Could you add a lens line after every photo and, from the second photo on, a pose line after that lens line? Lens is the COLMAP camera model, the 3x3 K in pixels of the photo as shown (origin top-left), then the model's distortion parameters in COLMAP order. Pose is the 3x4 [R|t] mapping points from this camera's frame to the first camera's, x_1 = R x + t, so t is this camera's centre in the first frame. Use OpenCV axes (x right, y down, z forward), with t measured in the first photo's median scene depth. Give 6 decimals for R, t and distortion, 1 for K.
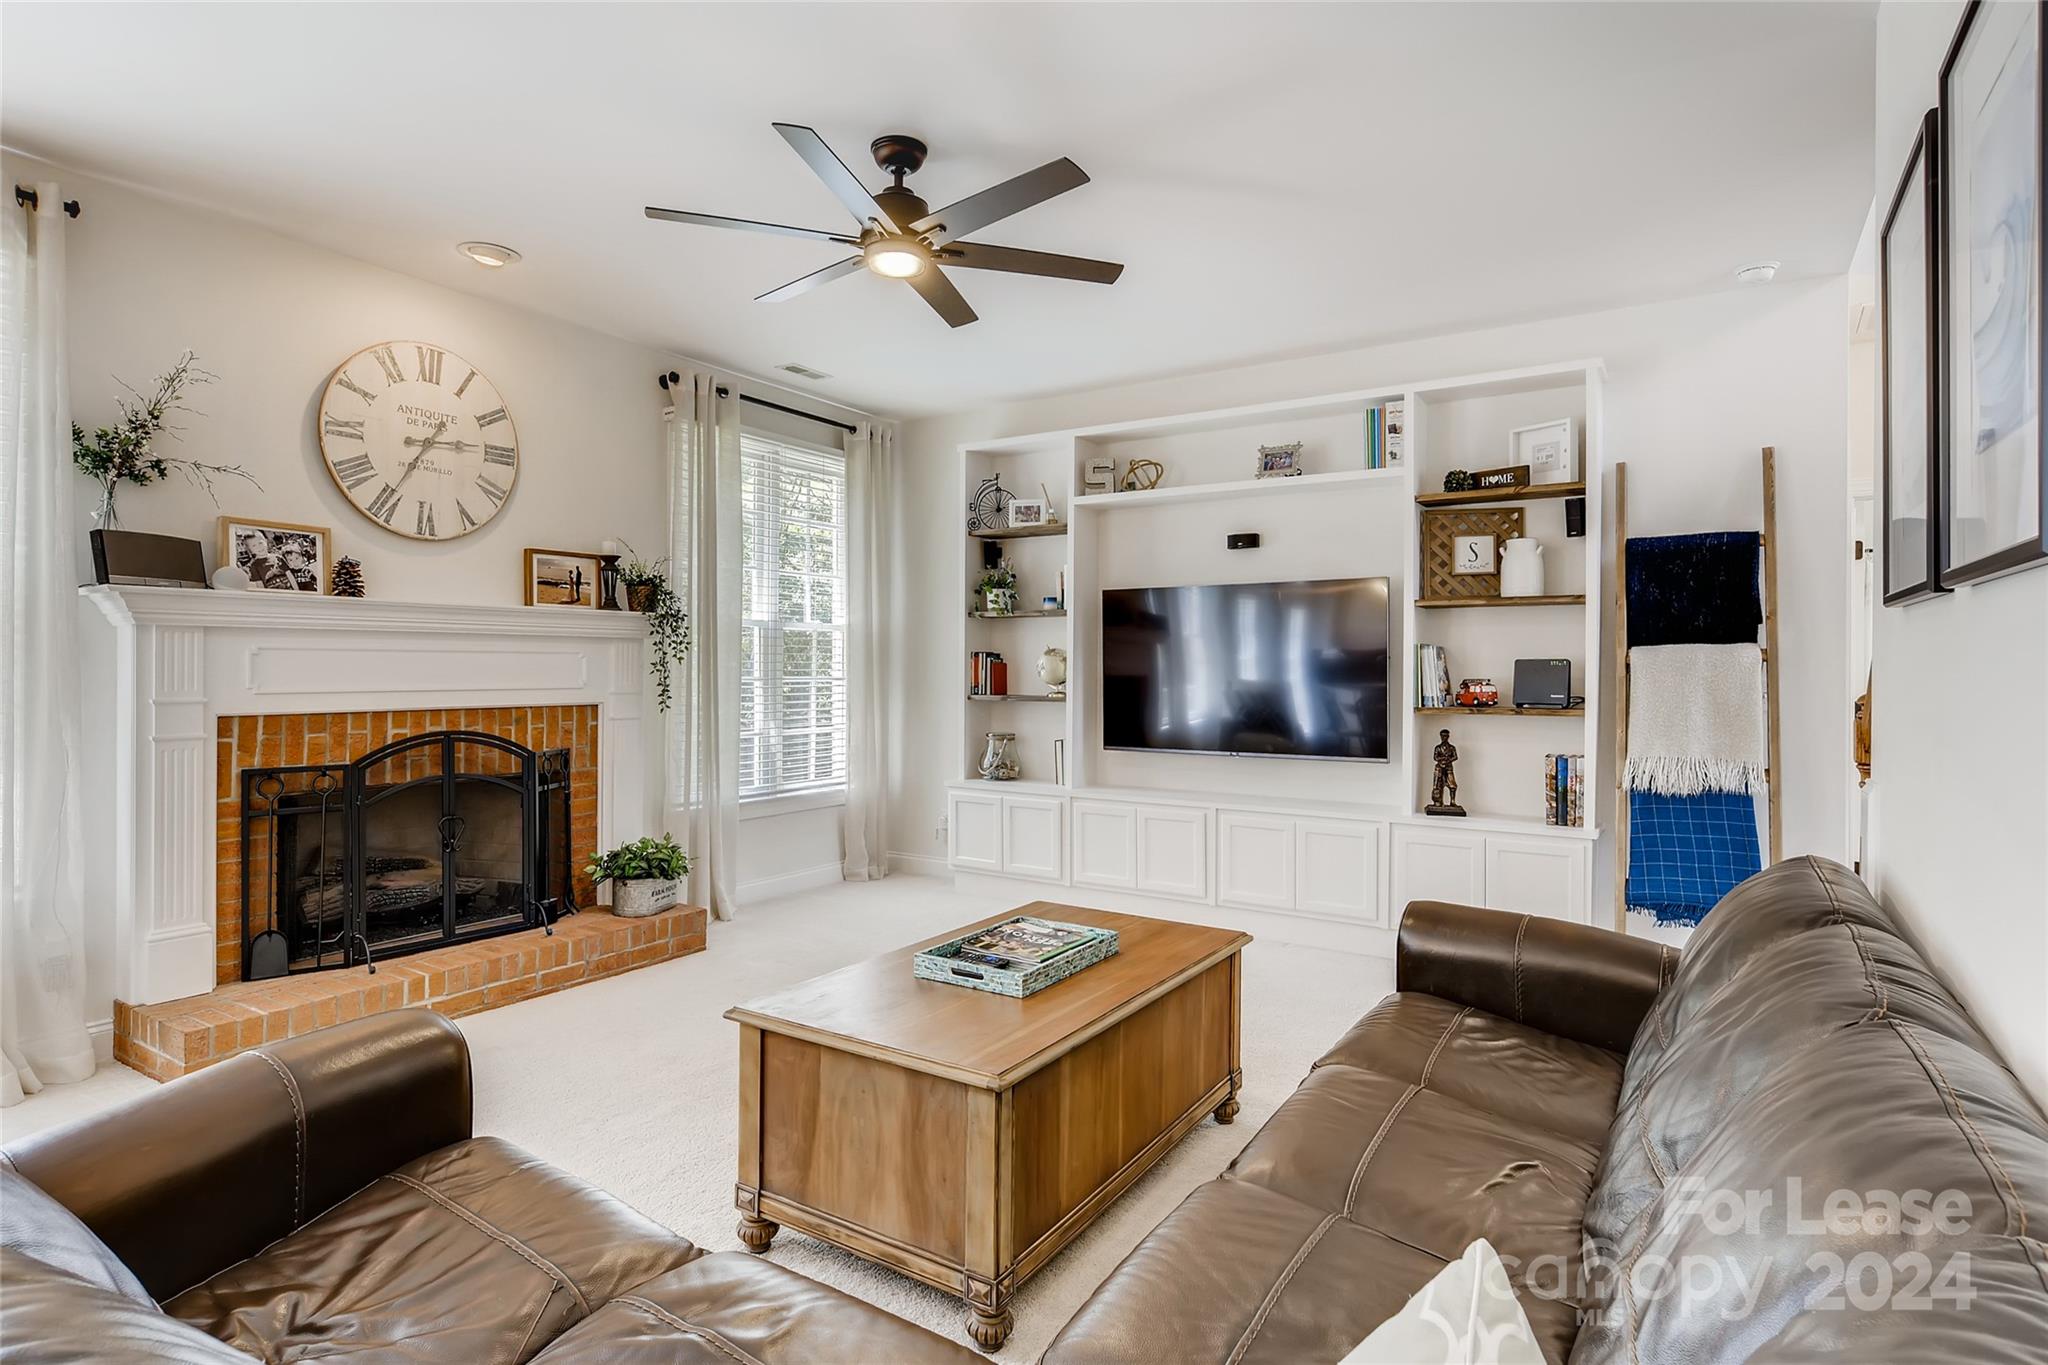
lens RADIAL K [[1045.8, 0, 1029.3], [0, 1045.8, 664.1], [0, 0, 1]] dist [-0.001325, 0.002026]
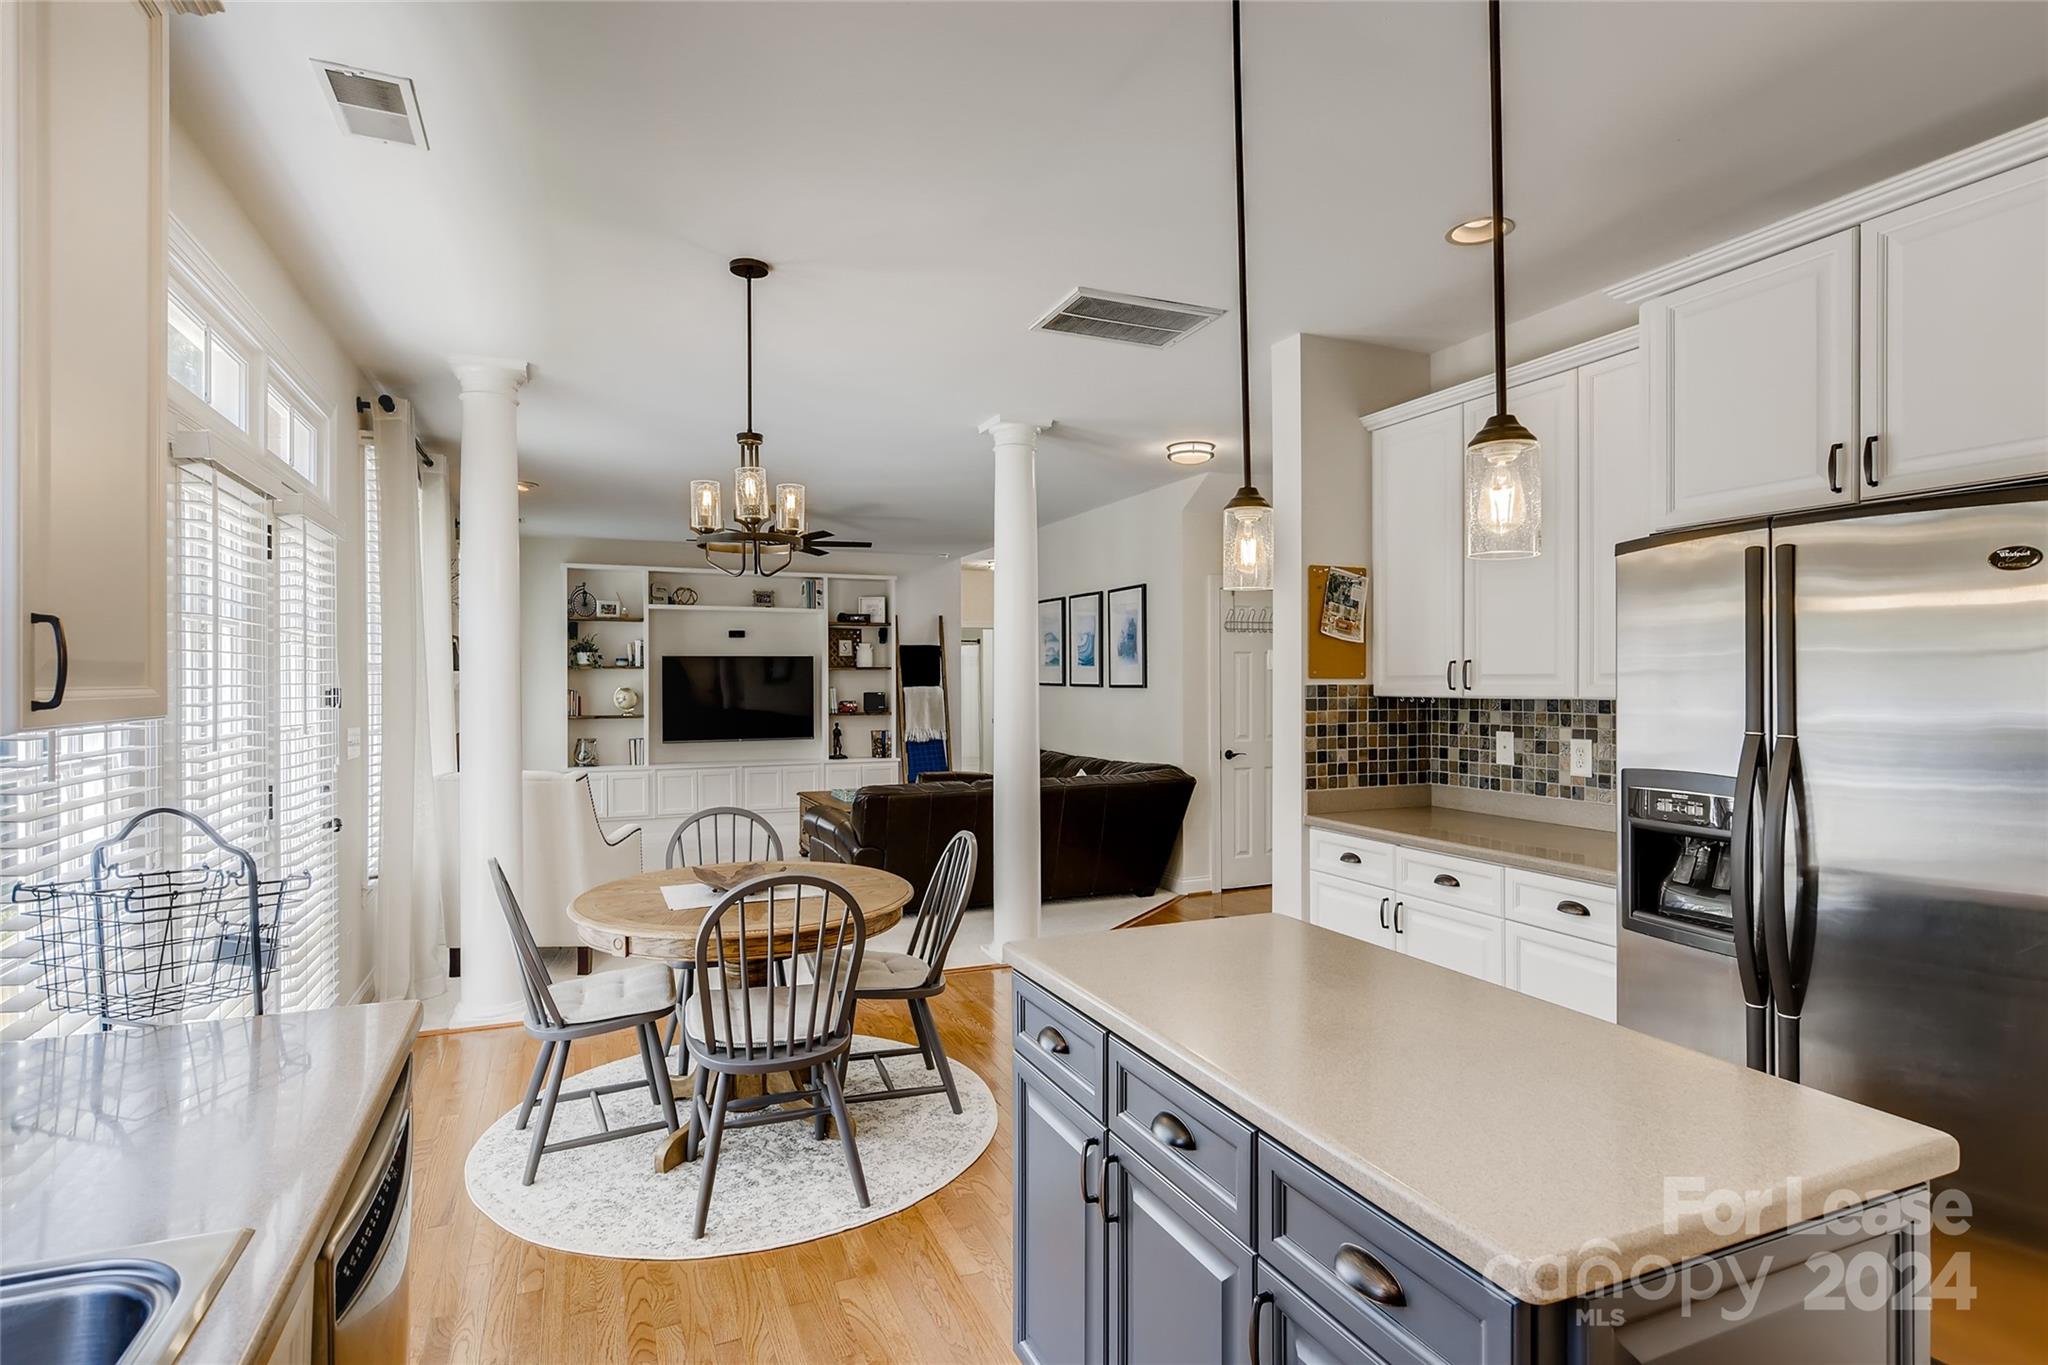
lens RADIAL K [[1046.0, 0, 1018.5], [0, 1046.0, 678.4], [0, 0, 1]] dist [-0.002068, 0.001208]
pose [[0.567826, -0.005225, 0.823132, -1.295732], [0.002692, 0.999986, 0.004490, -0.045743], [-0.823144, -0.000333, 0.567832, -0.661711]]
